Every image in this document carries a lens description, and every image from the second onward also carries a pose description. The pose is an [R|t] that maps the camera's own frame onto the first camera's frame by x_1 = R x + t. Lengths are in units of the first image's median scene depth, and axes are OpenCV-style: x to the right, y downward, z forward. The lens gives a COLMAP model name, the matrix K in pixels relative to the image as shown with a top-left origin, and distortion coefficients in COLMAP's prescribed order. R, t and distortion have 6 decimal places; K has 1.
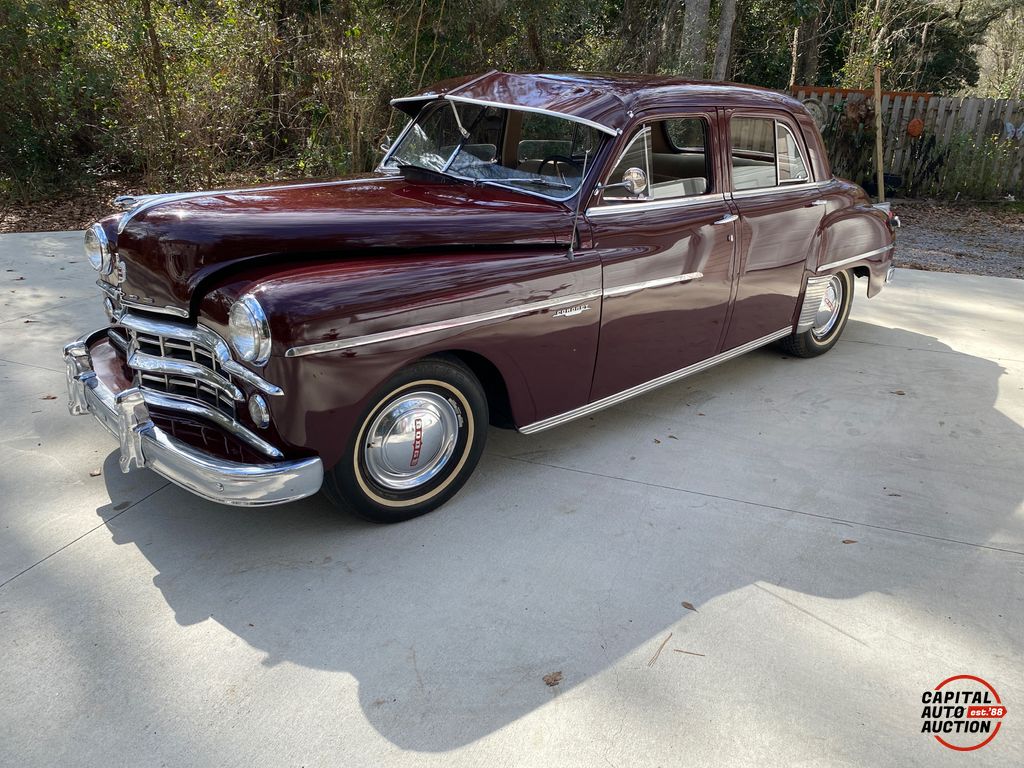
lens RADIAL K [[823.9, 0, 516.0], [0, 823.9, 367.7], [0, 0, 1]] dist [0.008440, 0.009953]
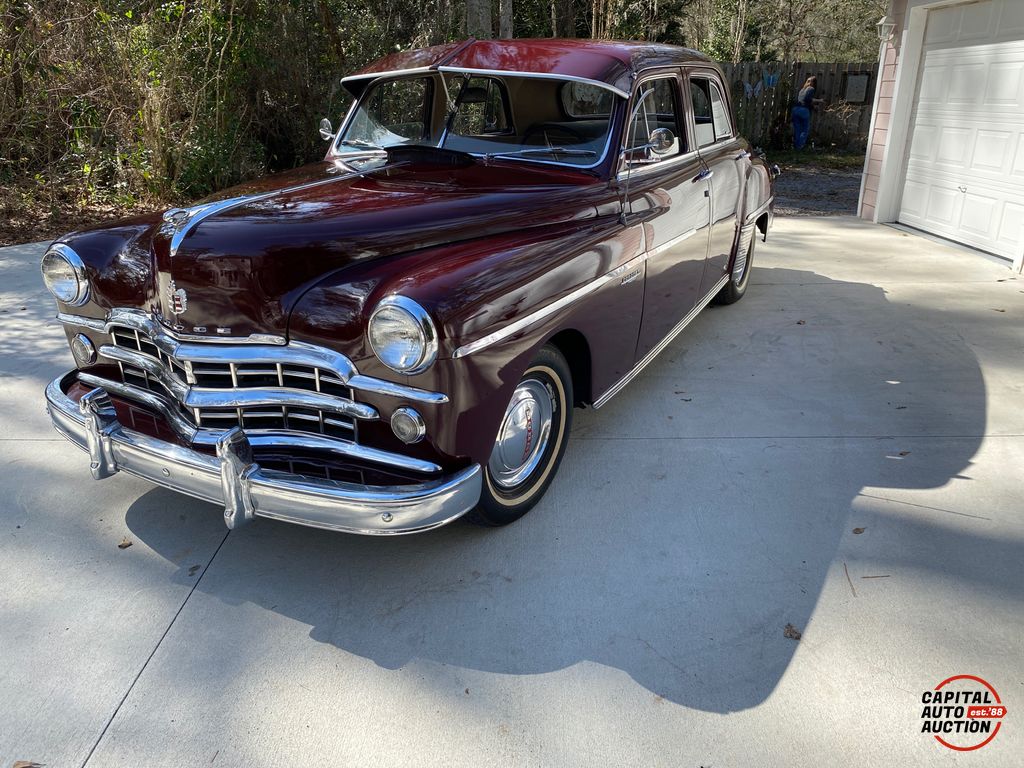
lens RADIAL K [[823.9, 0, 516.0], [0, 823.9, 367.7], [0, 0, 1]] dist [0.008440, 0.009953]
pose [[0.945065, -0.156179, 0.287159, -0.350194], [0.151958, 0.987691, 0.037076, -0.018522], [-0.289415, 0.008597, 0.957165, 0.092221]]
